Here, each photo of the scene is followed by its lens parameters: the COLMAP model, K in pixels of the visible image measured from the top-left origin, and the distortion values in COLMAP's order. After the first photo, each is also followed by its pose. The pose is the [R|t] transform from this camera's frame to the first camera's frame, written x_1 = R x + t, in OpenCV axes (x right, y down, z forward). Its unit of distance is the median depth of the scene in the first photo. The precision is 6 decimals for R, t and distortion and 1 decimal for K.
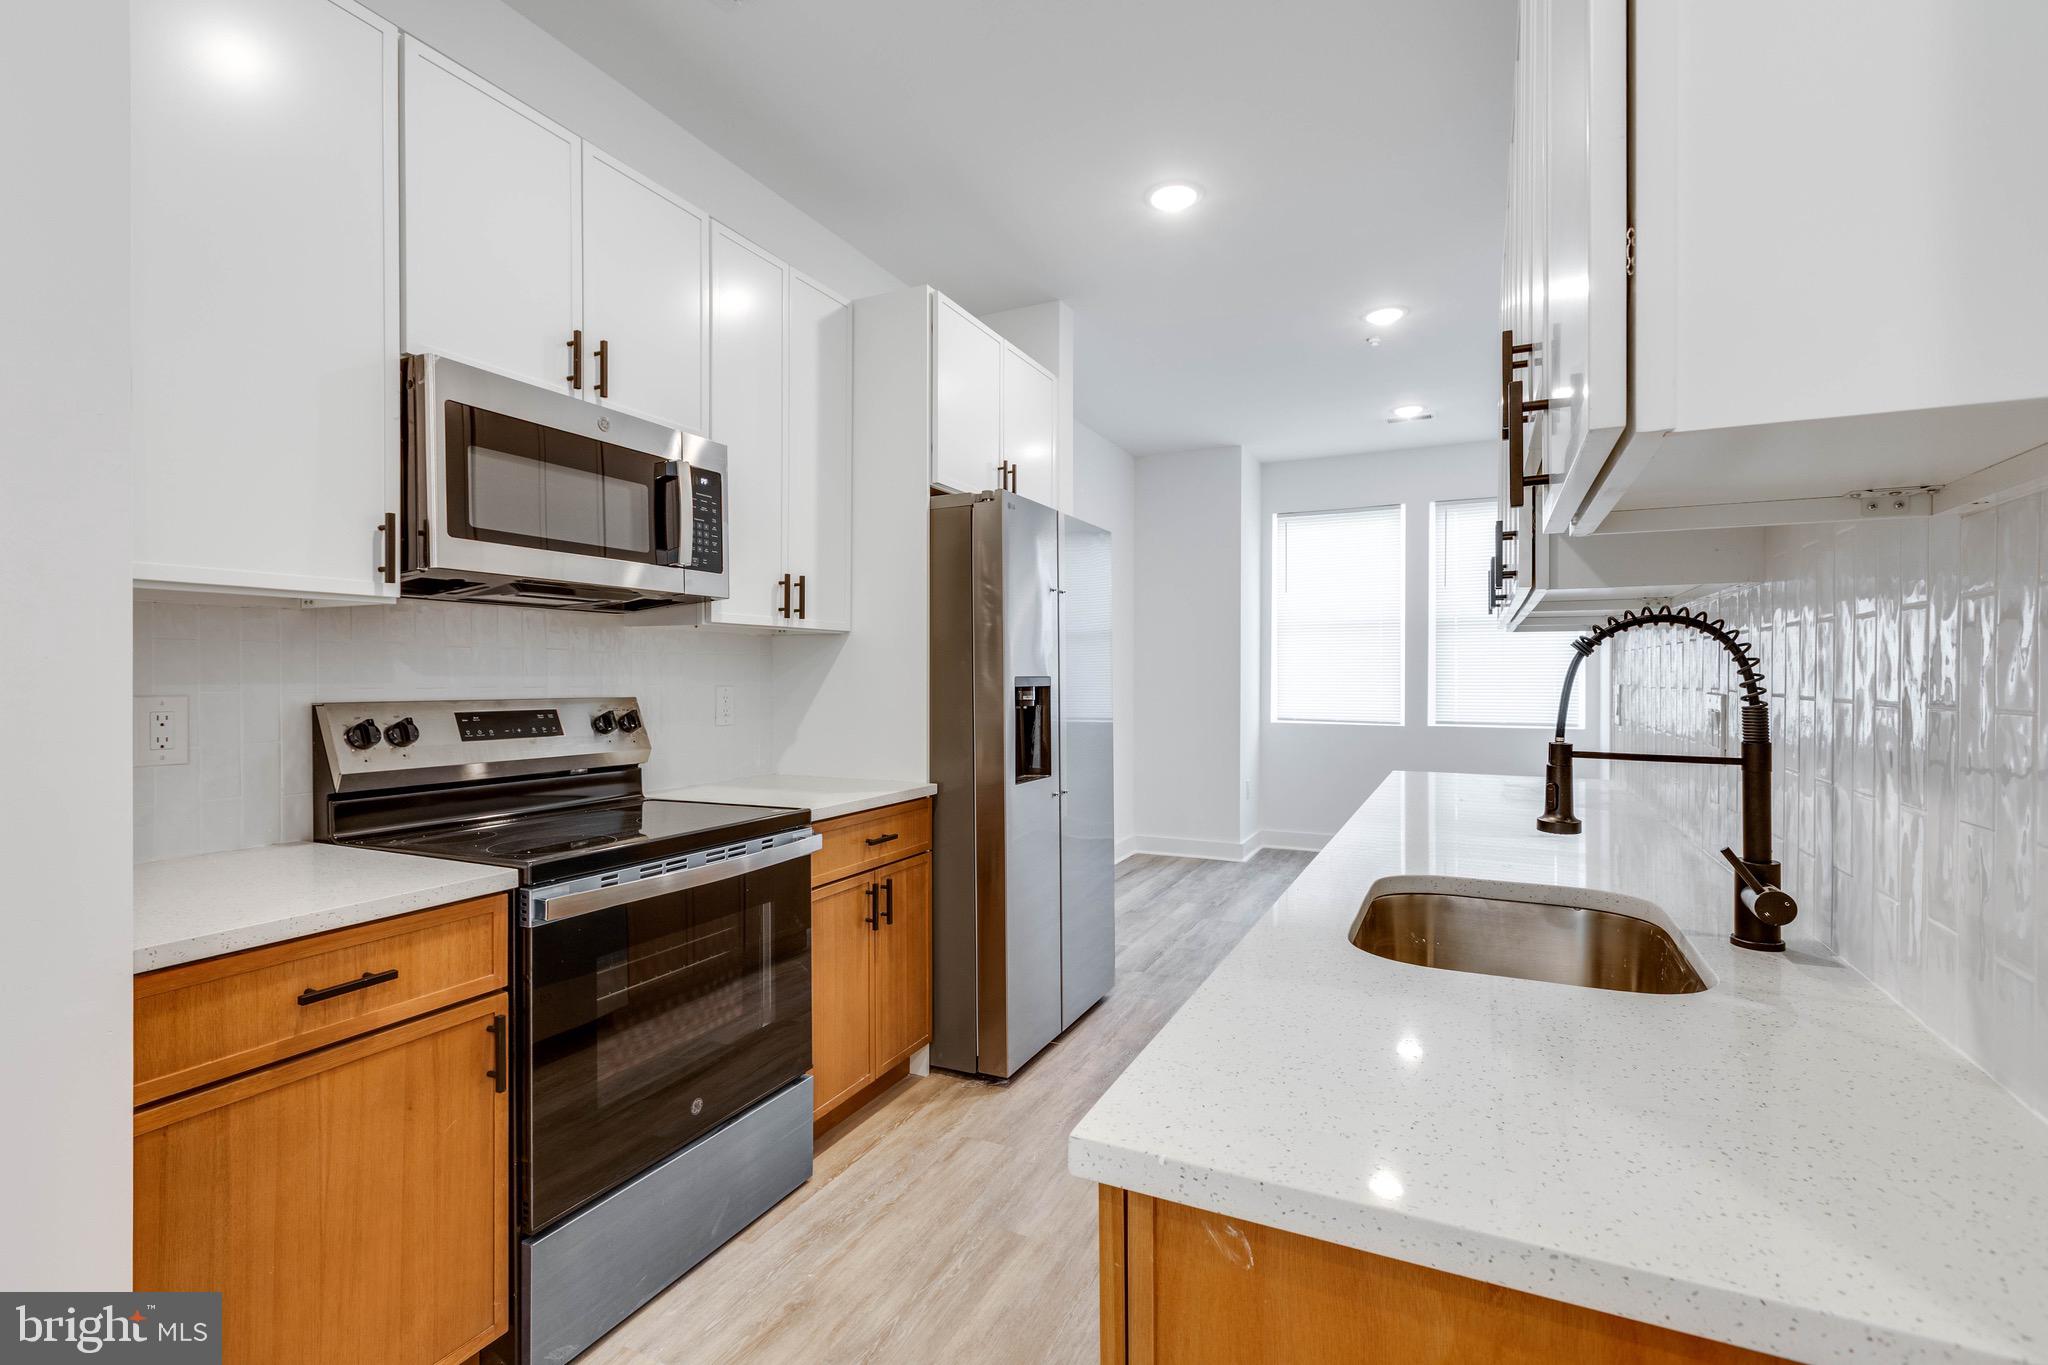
lens RADIAL K [[926.5, 0, 1020.5], [0, 926.5, 685.4], [0, 0, 1]] dist [-0.003371, -0.001323]
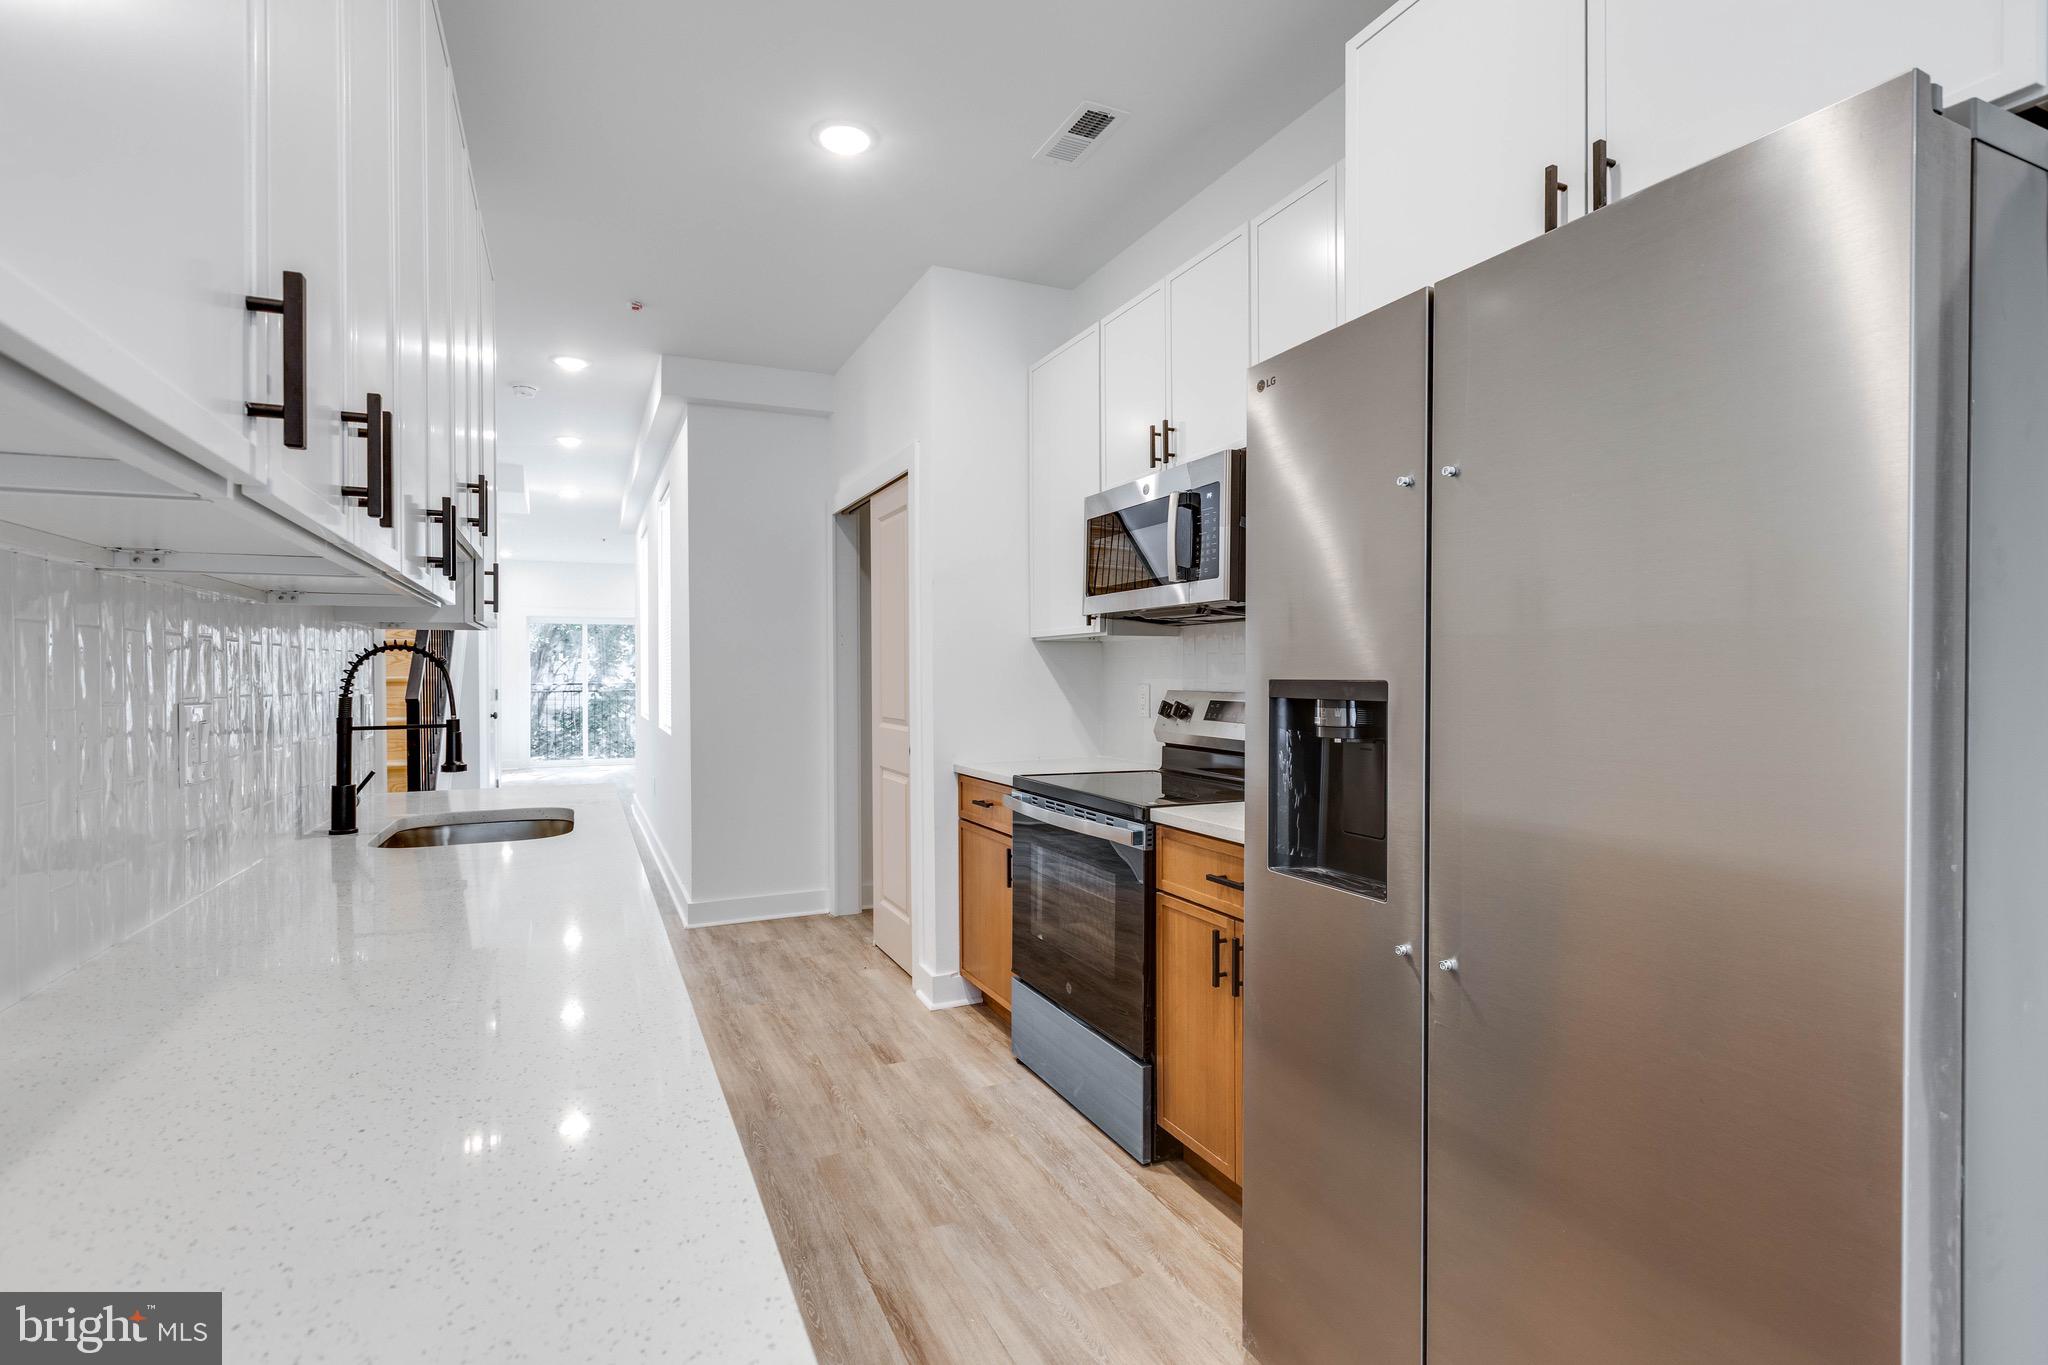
lens RADIAL K [[926.5, 0, 963.5], [0, 926.5, 668.0], [0, 0, 1]] dist [-0.003371, -0.001323]
pose [[-0.656217, 0.003031, -0.754566, 0.712736], [-0.002175, 0.999980, 0.005909, -0.027115], [0.754569, 0.005519, -0.656197, 1.599084]]
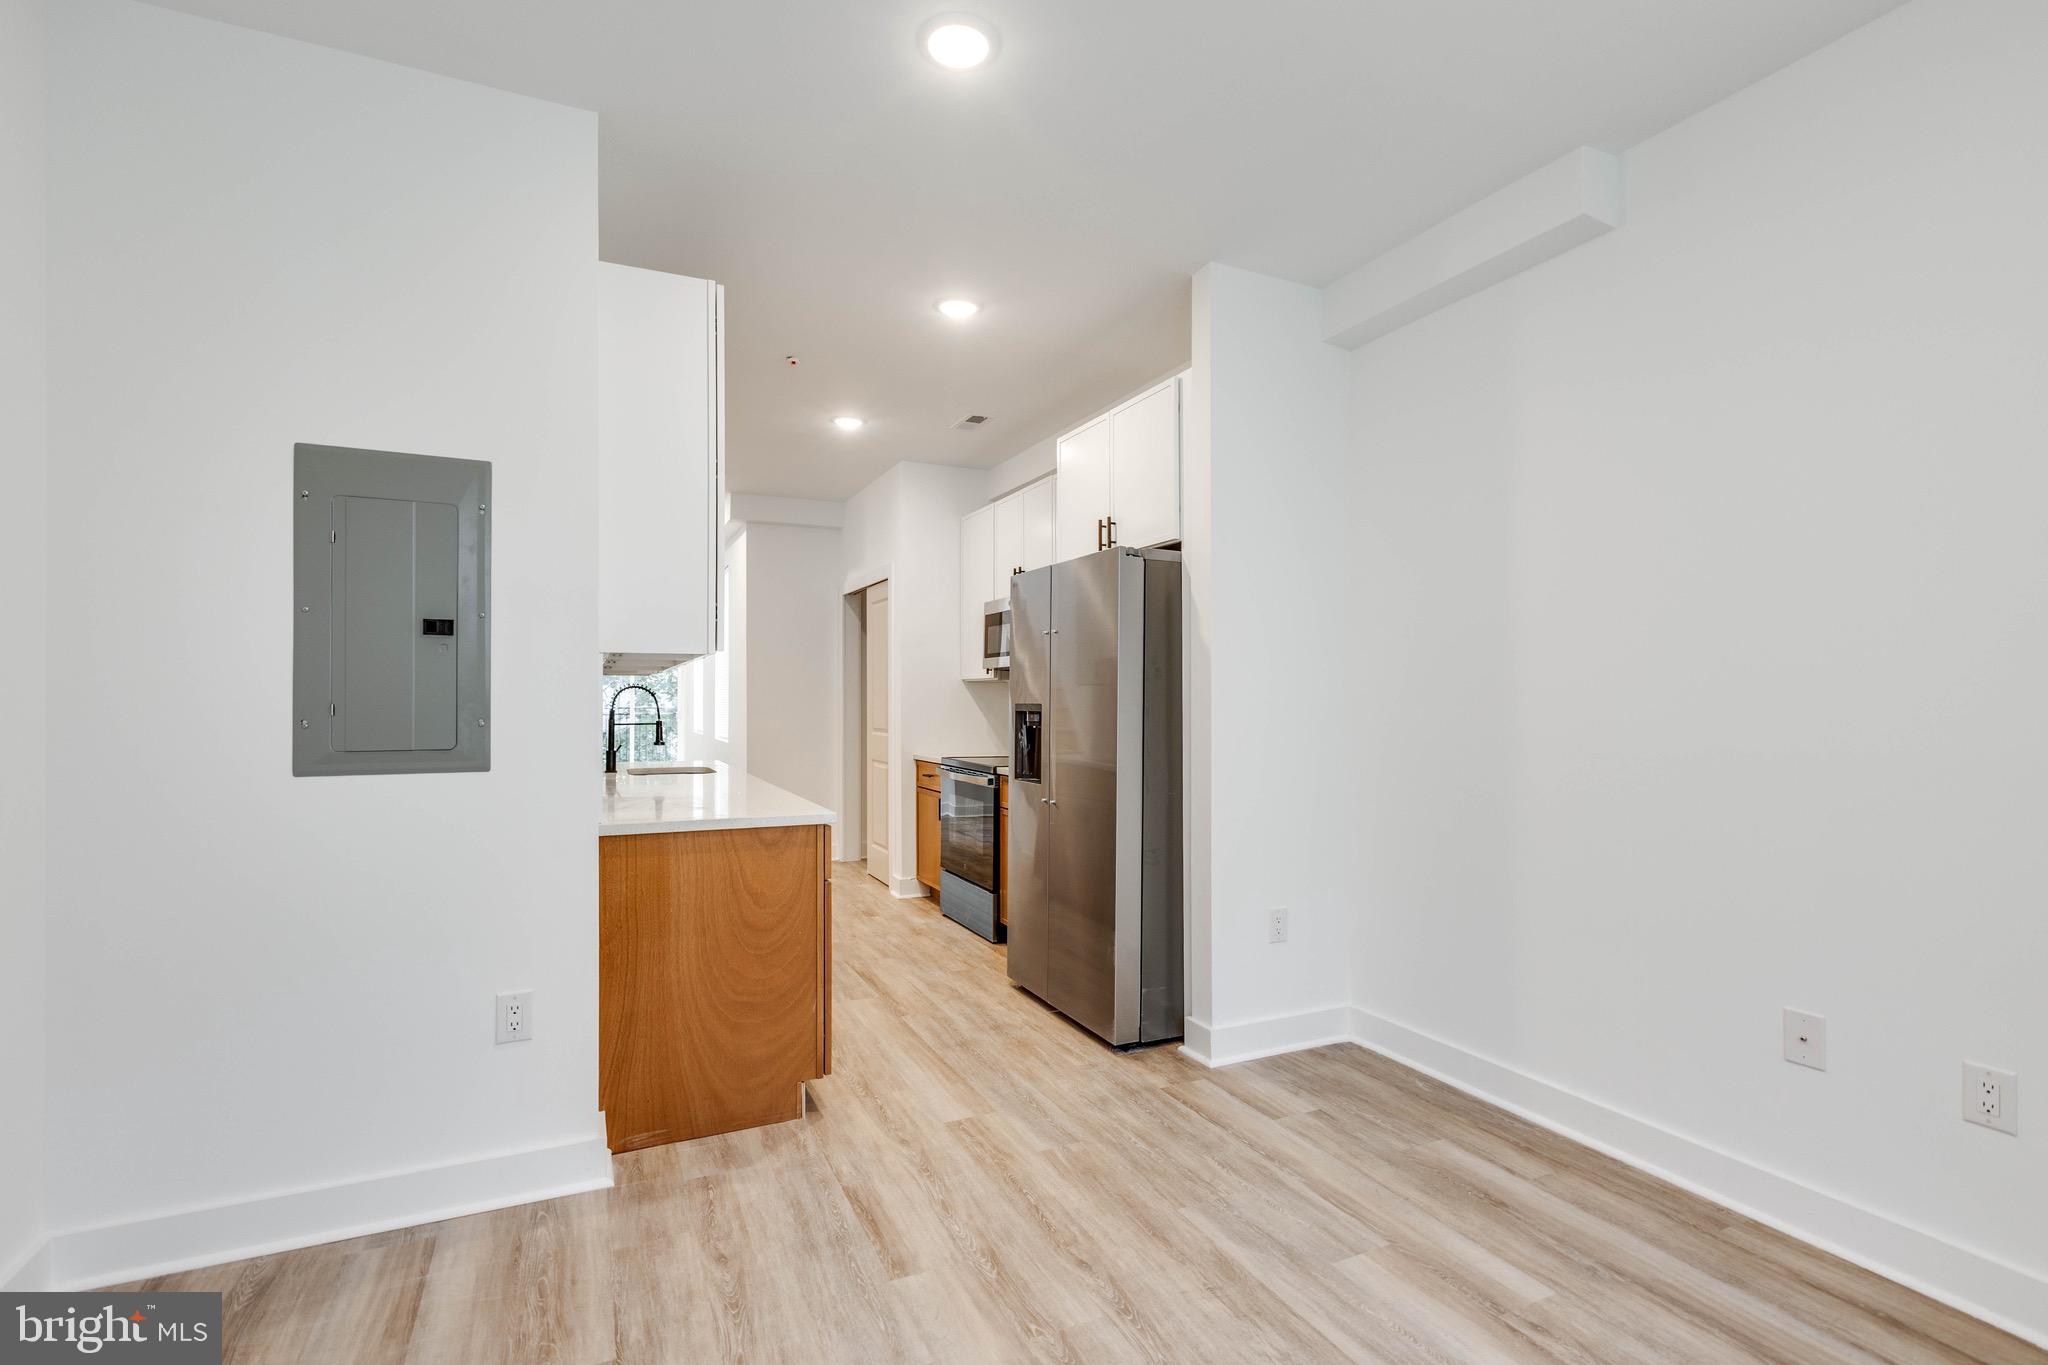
lens RADIAL K [[926.5, 0, 1032.6], [0, 926.5, 702.0], [0, 0, 1]] dist [-0.003371, -0.001323]
pose [[-0.610593, 0.004683, -0.791931, 1.445660], [-0.010220, 0.999853, 0.013792, -0.044719], [0.791879, 0.016515, -0.610455, 2.462978]]
